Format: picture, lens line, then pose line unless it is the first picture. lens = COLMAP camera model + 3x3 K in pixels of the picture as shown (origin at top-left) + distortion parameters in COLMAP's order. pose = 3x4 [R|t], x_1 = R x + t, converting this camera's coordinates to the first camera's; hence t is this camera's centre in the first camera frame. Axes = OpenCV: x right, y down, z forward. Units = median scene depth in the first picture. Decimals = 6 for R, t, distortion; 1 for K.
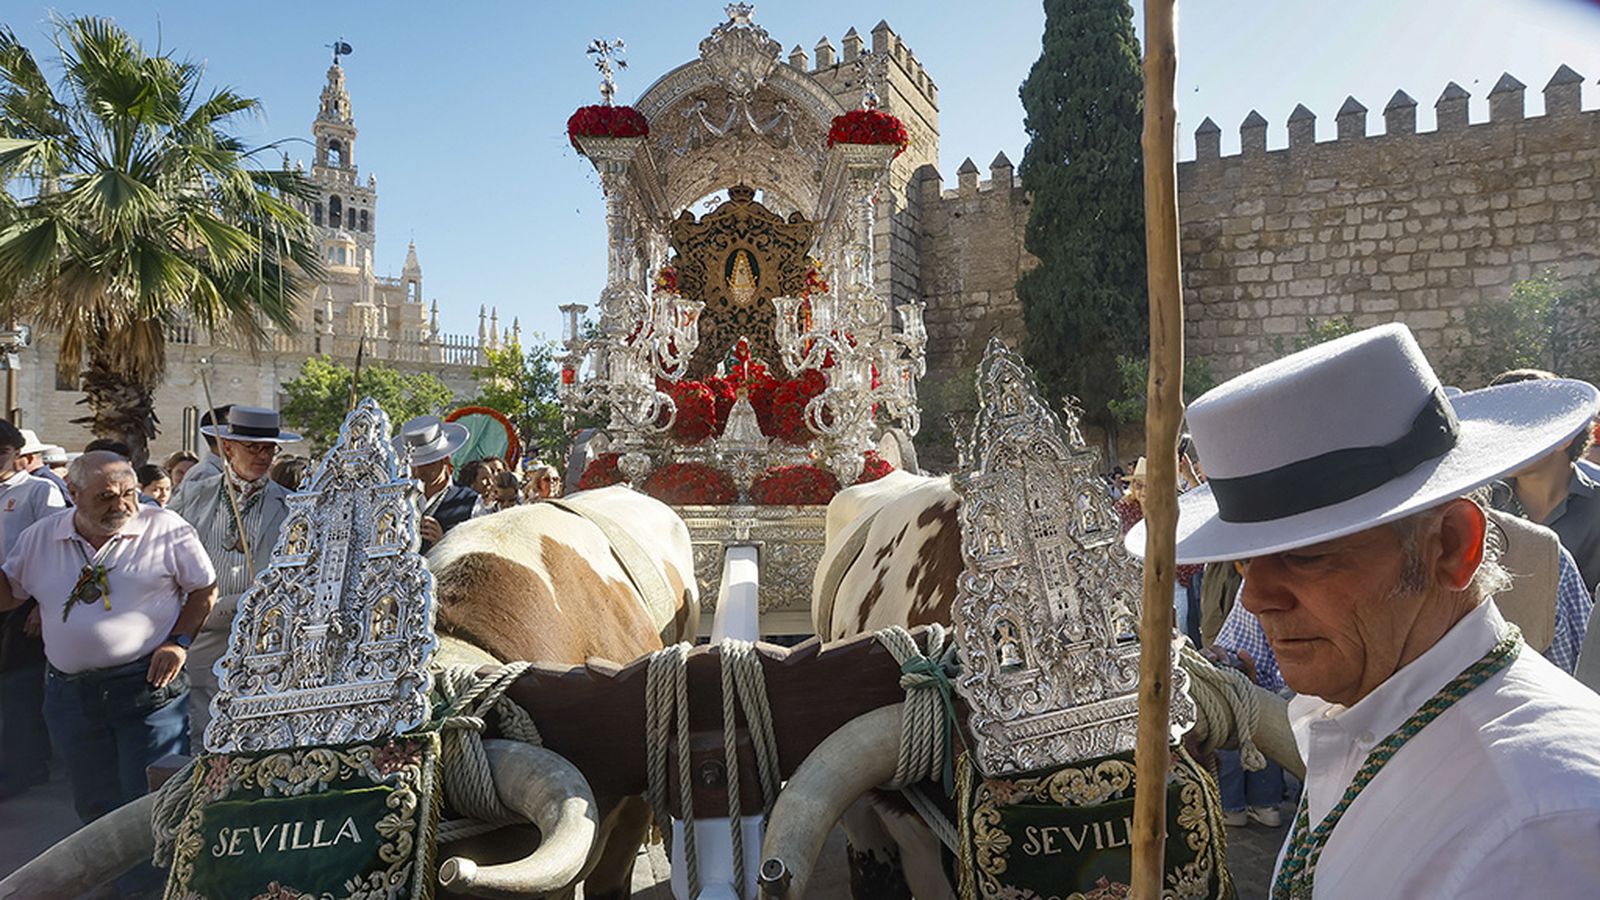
lens RADIAL K [[1164.3, 0, 797.0], [0, 1164.3, 451.1], [0, 0, 1]] dist [-0.030686, 0.008601]
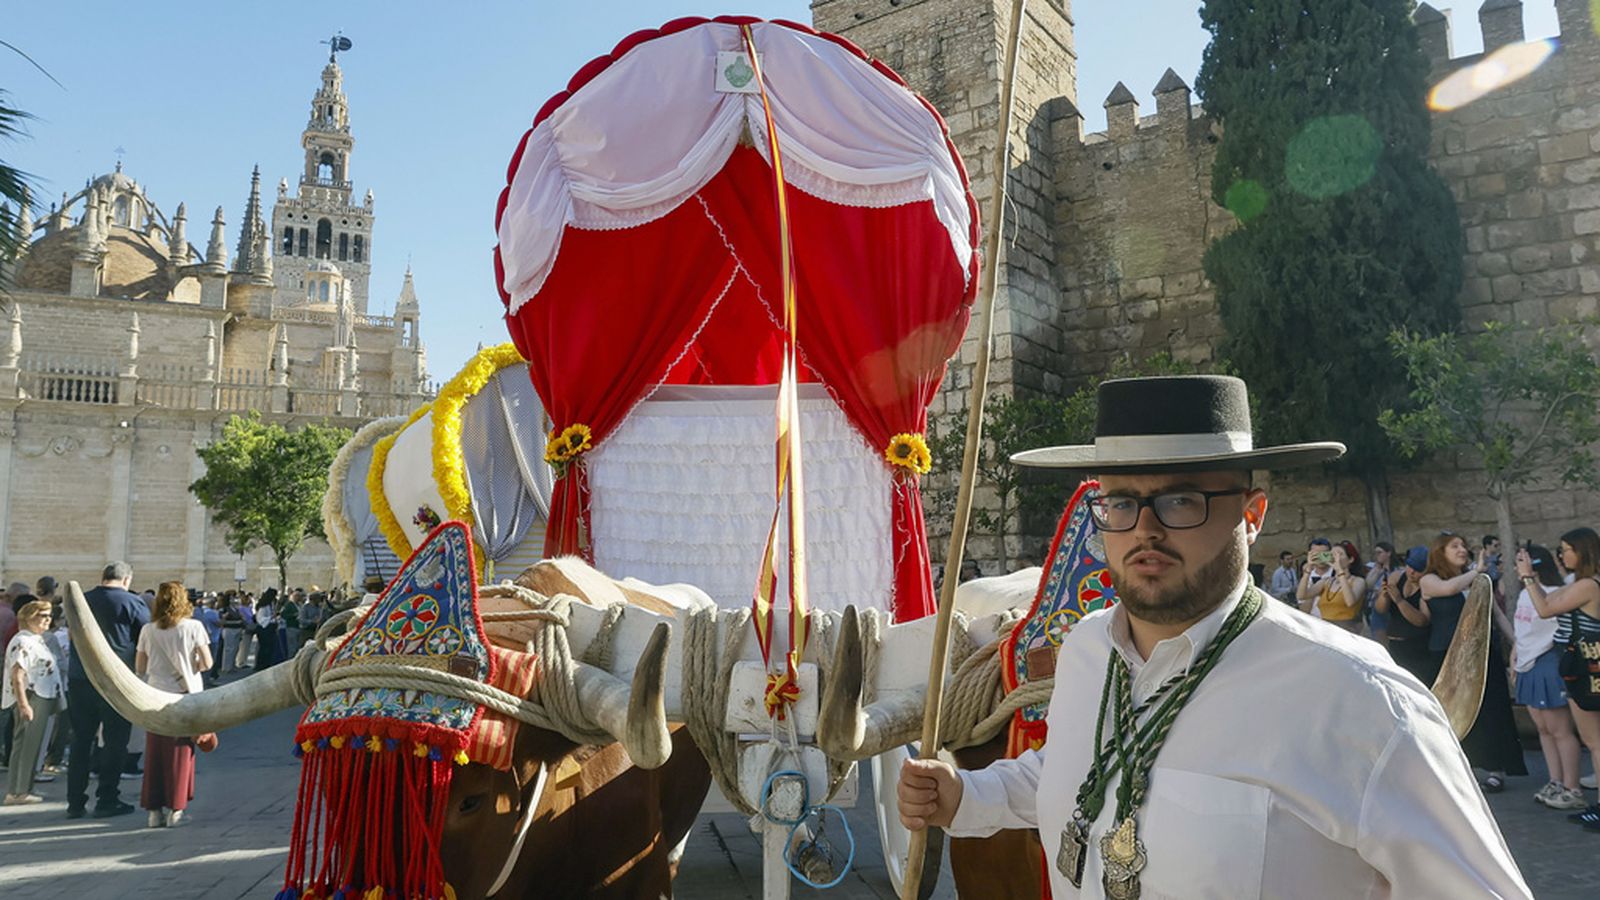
lens RADIAL K [[1164.3, 0, 834.4], [0, 1164.3, 386.3], [0, 0, 1]] dist [-0.030686, 0.008601]
pose [[0.987738, -0.036741, -0.151736, 0.079670], [0.016436, 0.990985, -0.132962, 0.007274], [0.155253, 0.128837, 0.979437, 0.340053]]
